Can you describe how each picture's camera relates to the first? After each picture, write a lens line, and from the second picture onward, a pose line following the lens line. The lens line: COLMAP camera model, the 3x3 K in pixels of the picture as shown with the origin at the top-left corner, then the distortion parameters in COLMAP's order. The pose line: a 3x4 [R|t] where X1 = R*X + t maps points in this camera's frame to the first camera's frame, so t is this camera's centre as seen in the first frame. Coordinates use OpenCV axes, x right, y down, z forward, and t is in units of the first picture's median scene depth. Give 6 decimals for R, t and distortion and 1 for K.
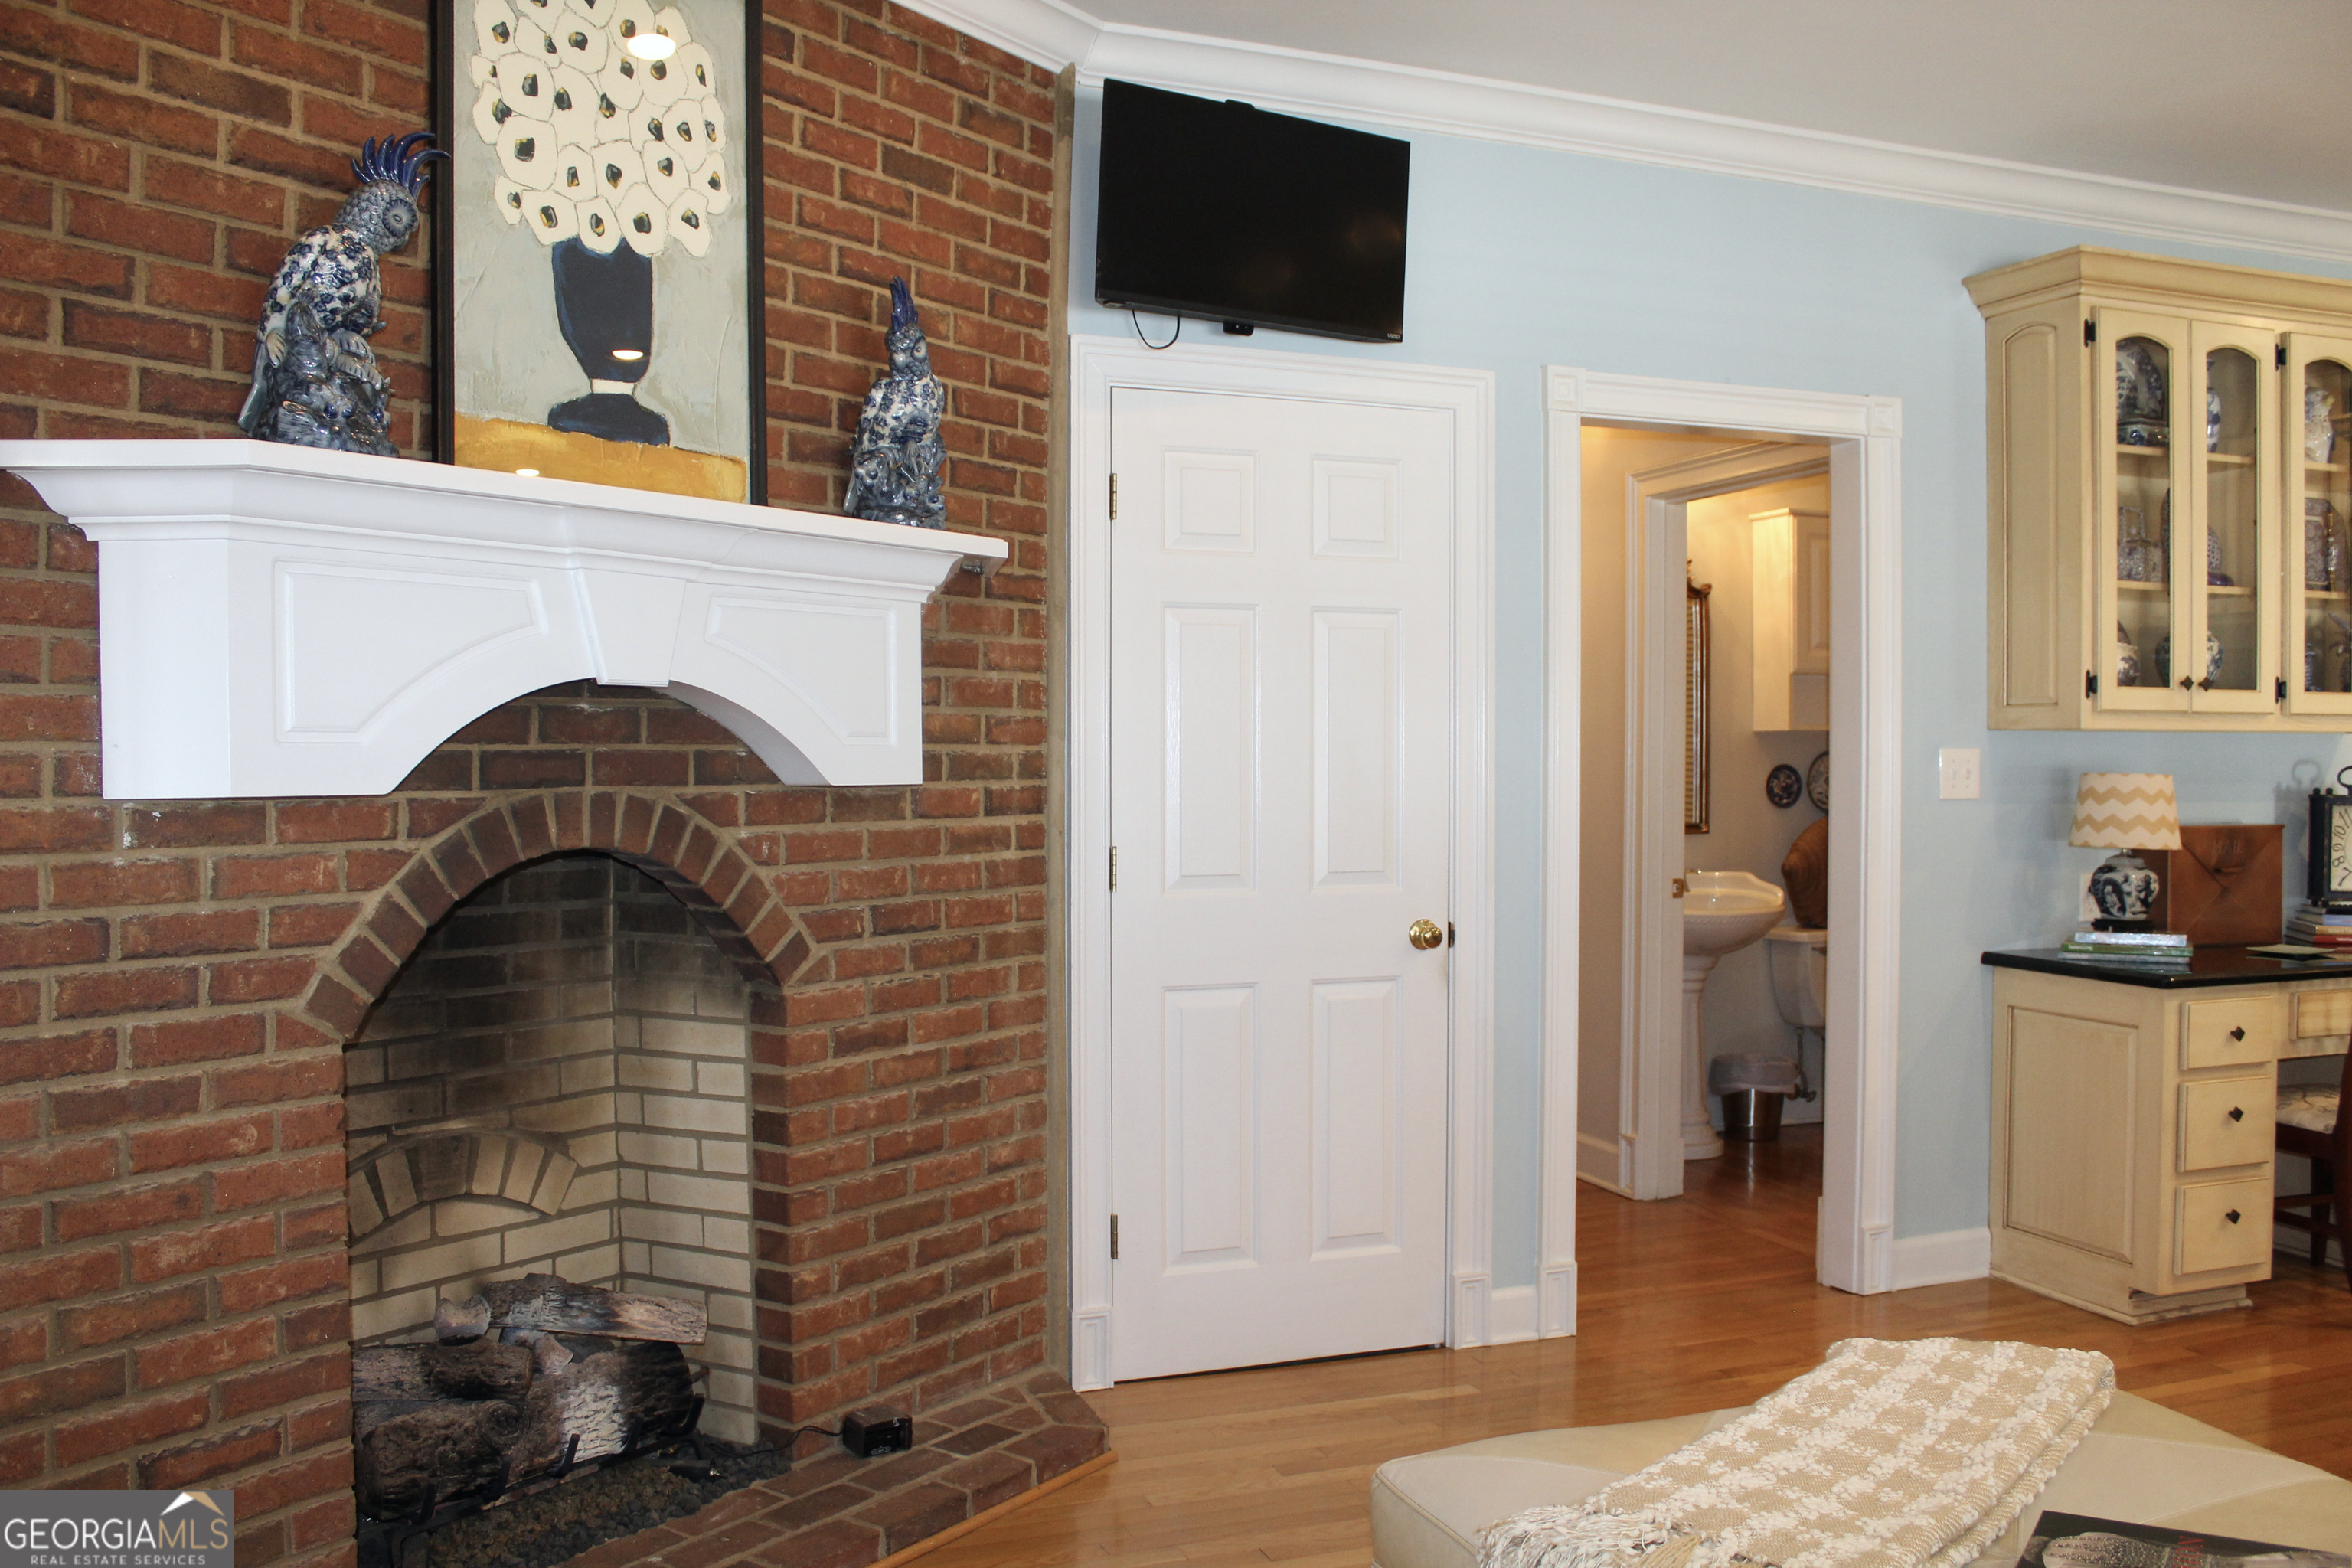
lens RADIAL K [[1979.0, 0, 1176.0], [0, 1979.0, 784.0], [0, 0, 1]] dist [-0.168811, 0.165320]
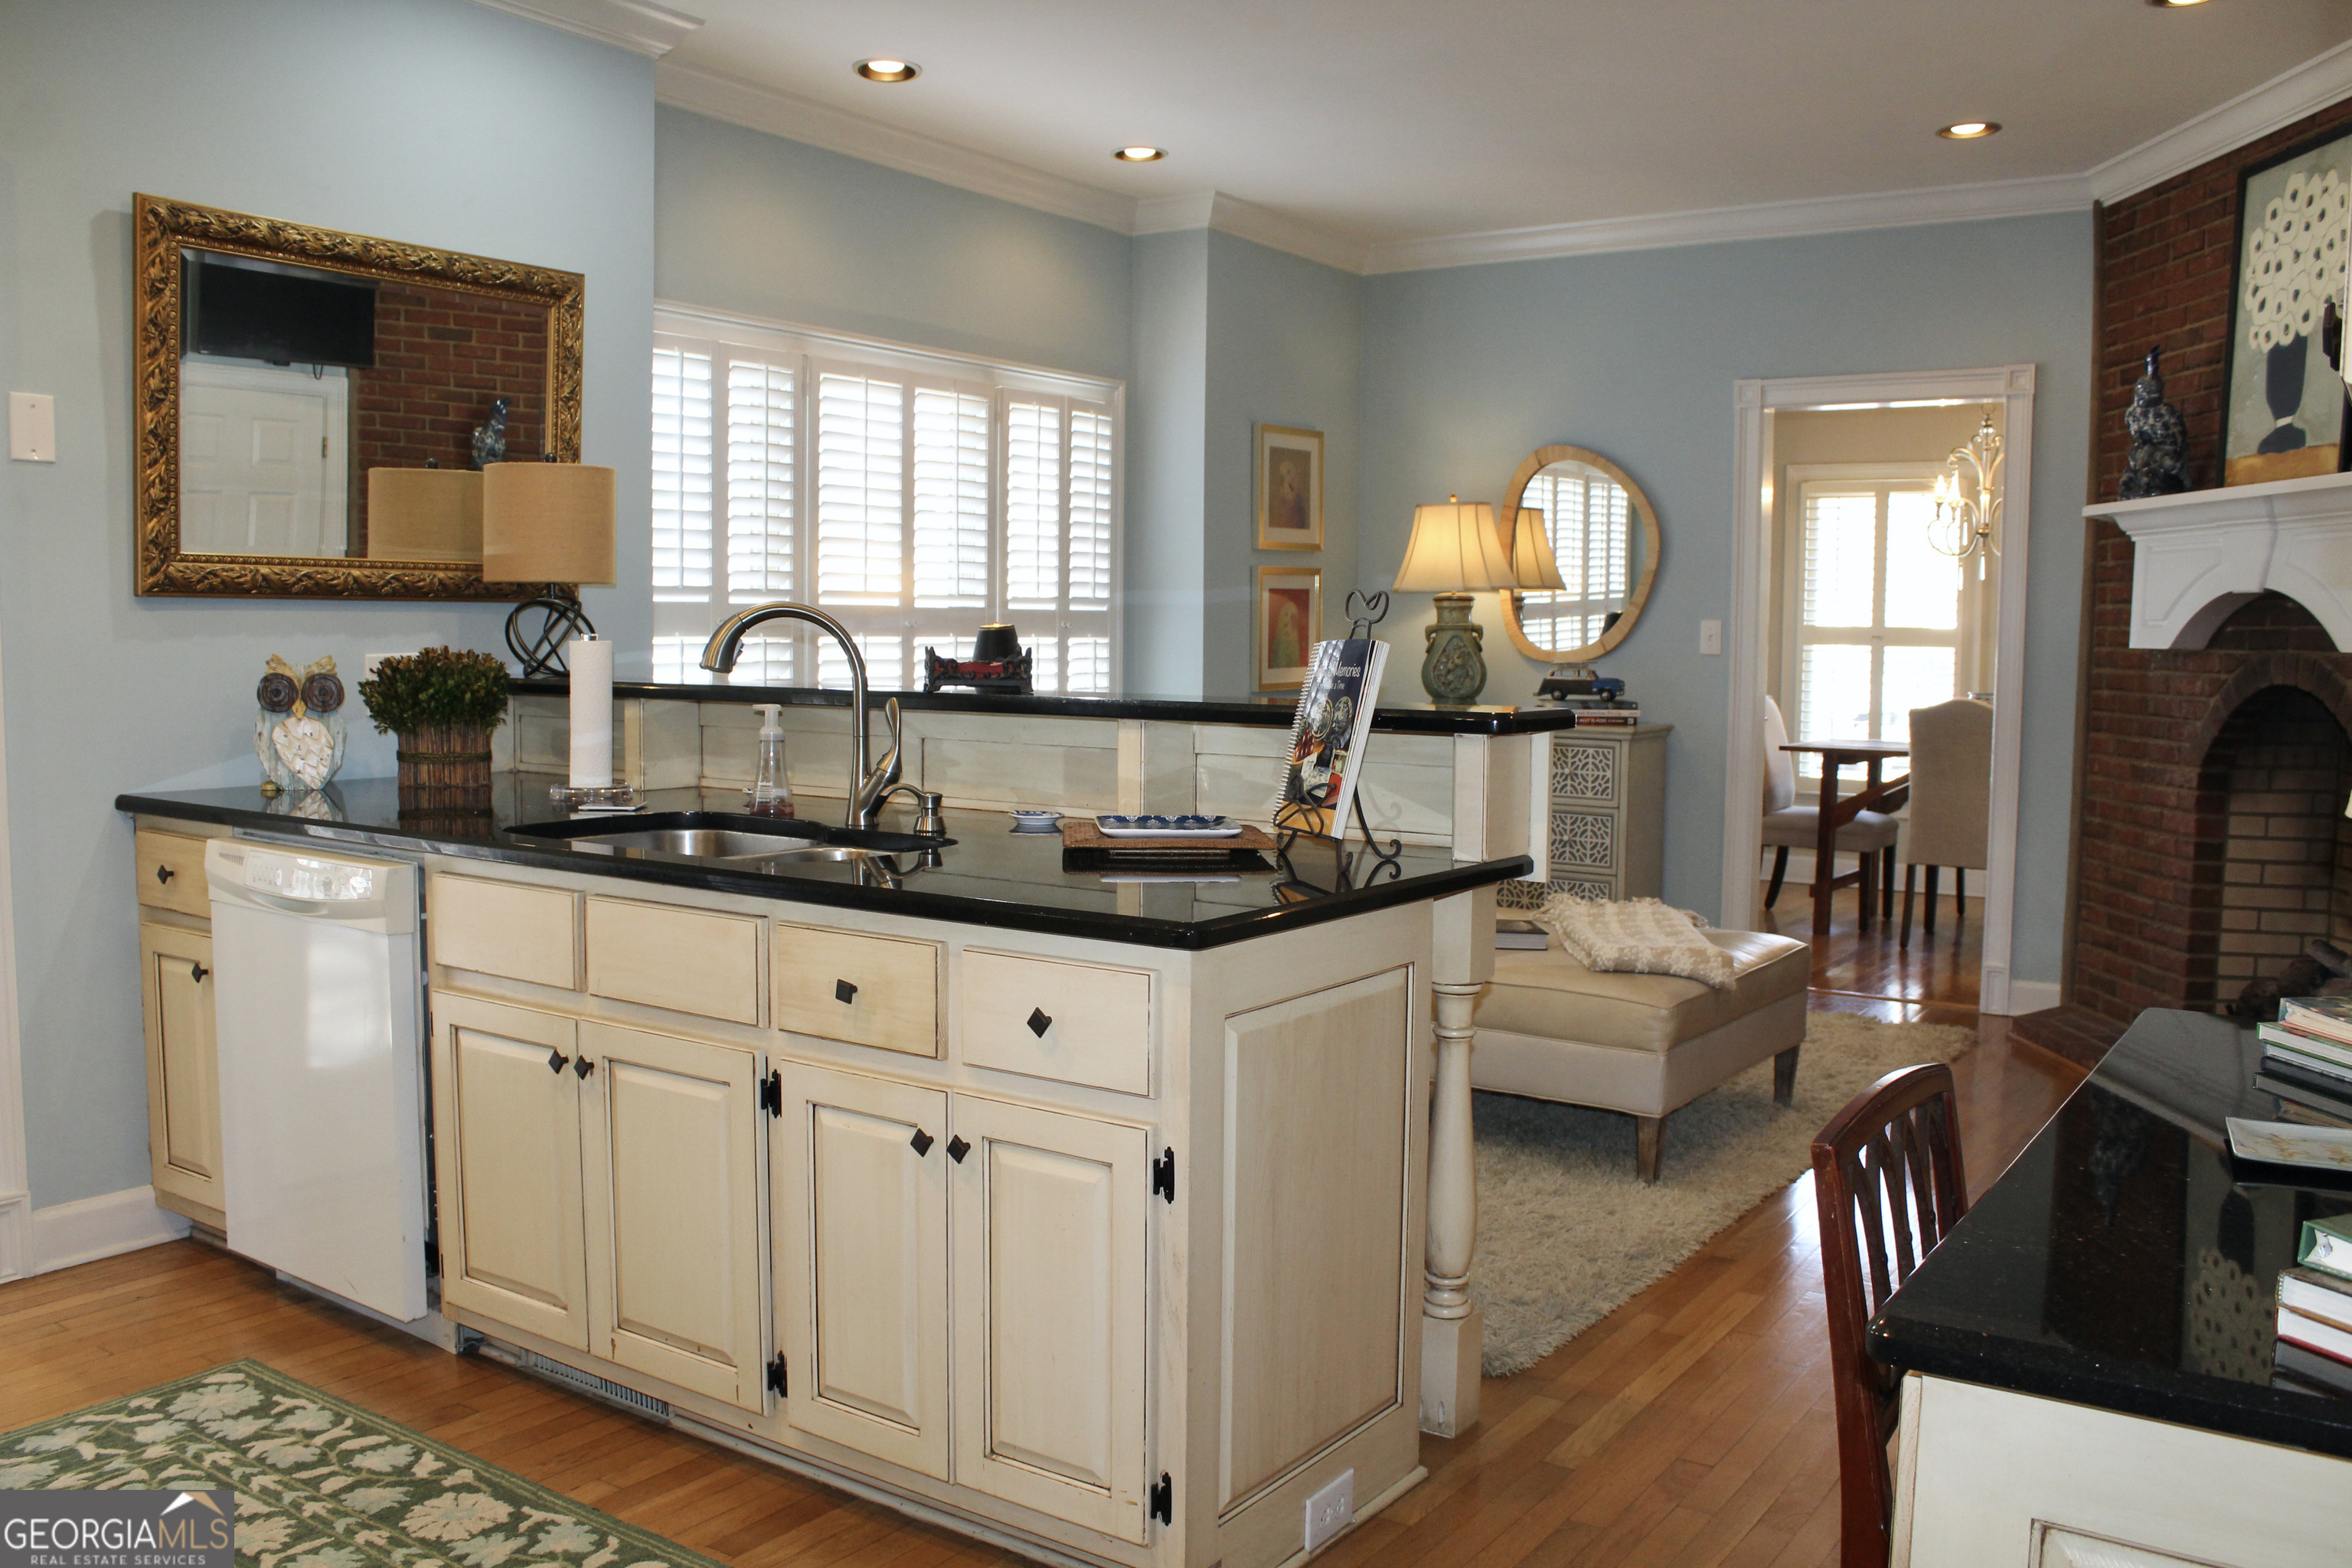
lens RADIAL K [[1979.0, 0, 1176.0], [0, 1979.0, 784.0], [0, 0, 1]] dist [-0.168811, 0.165320]
pose [[-0.814345, 0.033732, -0.579400, 1.766675], [-0.023056, 0.995641, 0.090370, -0.012142], [0.579923, 0.086951, -0.810018, 2.123556]]
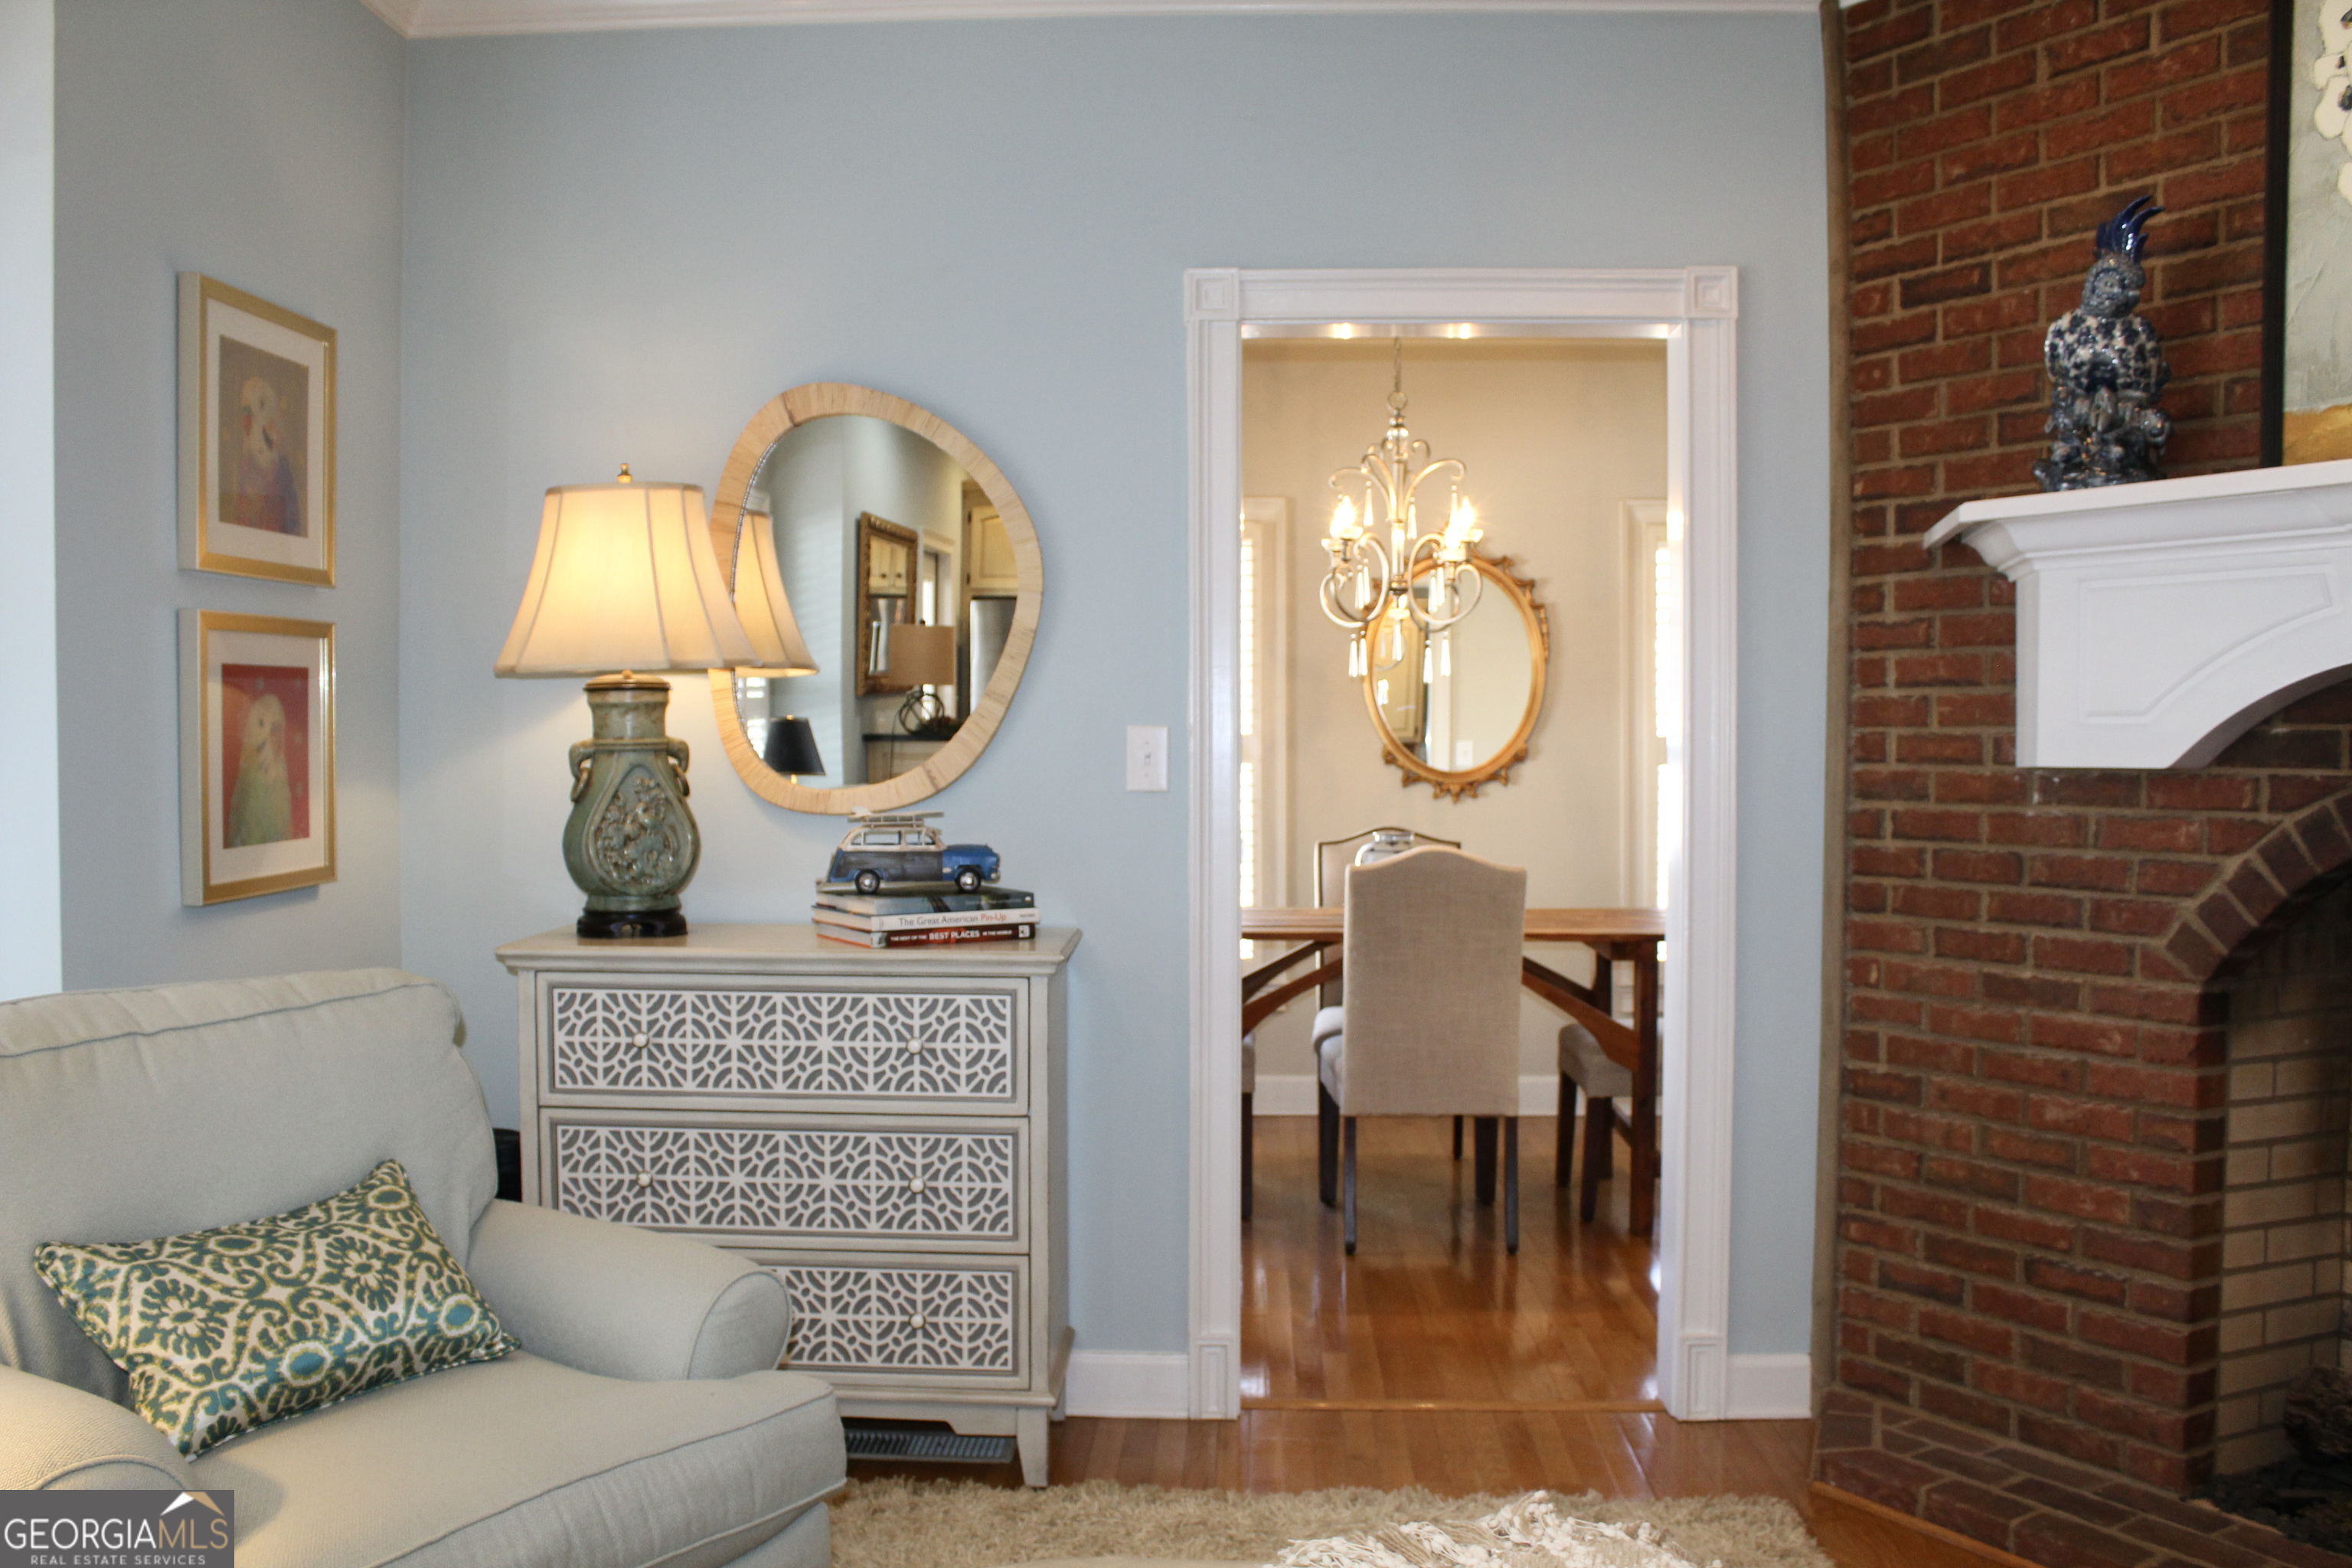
lens RADIAL K [[1979.0, 0, 1176.0], [0, 1979.0, 784.0], [0, 0, 1]] dist [-0.168811, 0.165320]
pose [[-0.379834, 0.015542, -0.924924, 0.889890], [-0.017036, 0.999572, 0.023793, -0.002525], [0.924898, 0.024794, -0.379407, 0.892654]]
